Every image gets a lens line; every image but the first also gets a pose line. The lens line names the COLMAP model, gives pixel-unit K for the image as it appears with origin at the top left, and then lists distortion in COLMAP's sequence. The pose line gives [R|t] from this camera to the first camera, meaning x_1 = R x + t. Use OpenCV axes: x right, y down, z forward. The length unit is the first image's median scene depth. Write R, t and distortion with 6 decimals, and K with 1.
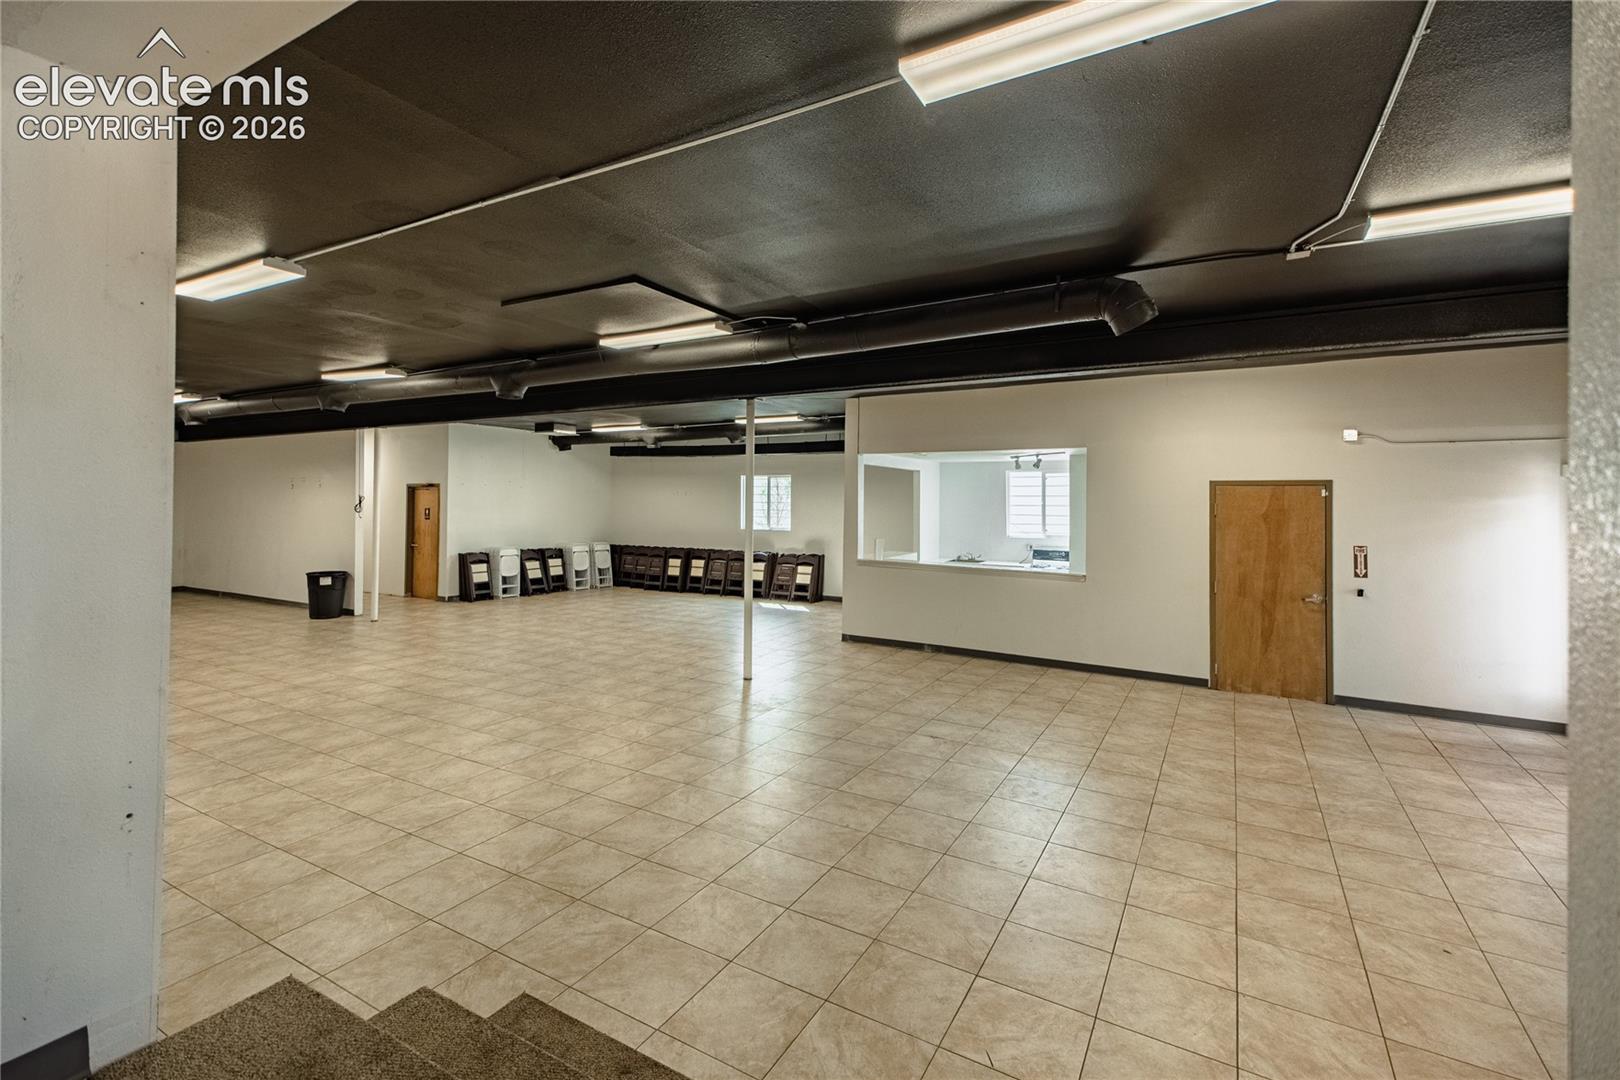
lens RADIAL K [[724.7, 0, 804.1], [0, 724.7, 502.9], [0, 0, 1]] dist [0.043629, -0.016220]
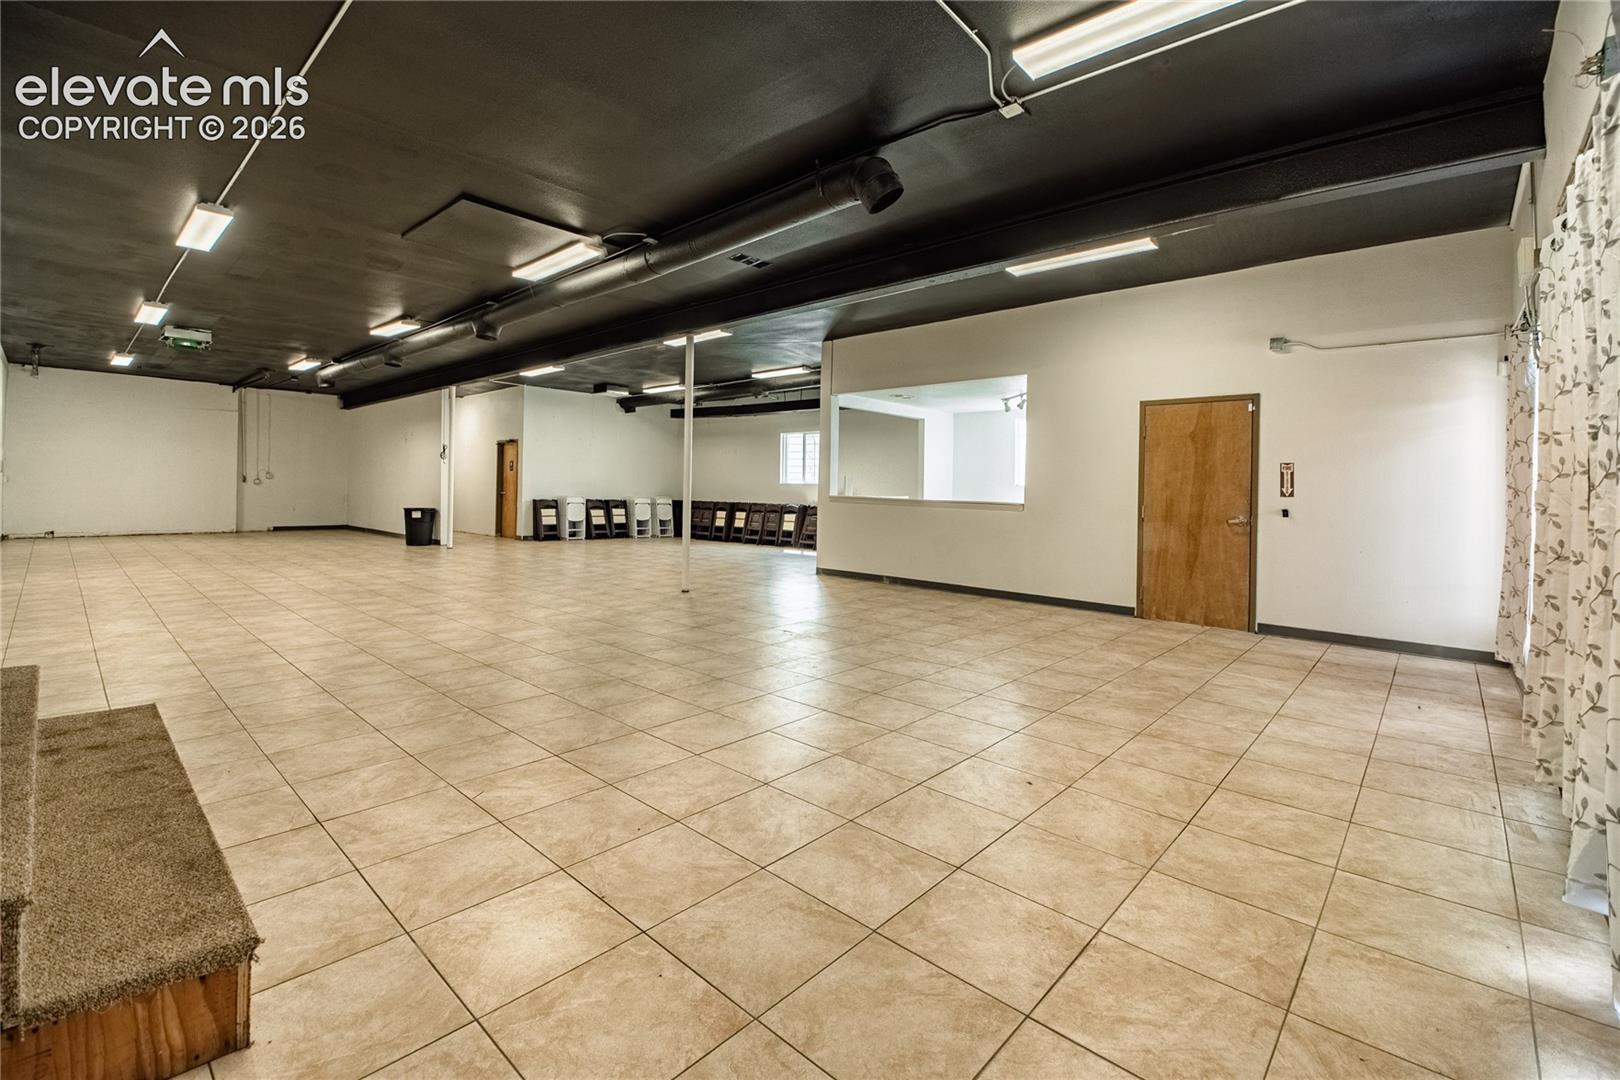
lens RADIAL K [[693.9, 0, 807.4], [0, 693.9, 495.3], [0, 0, 1]] dist [0.017080, -0.019764]
pose [[0.978320, 0.010879, -0.206813, 0.209805], [-0.010221, 0.999939, 0.004249, 0.061645], [0.206846, -0.002044, 0.978371, 0.013251]]
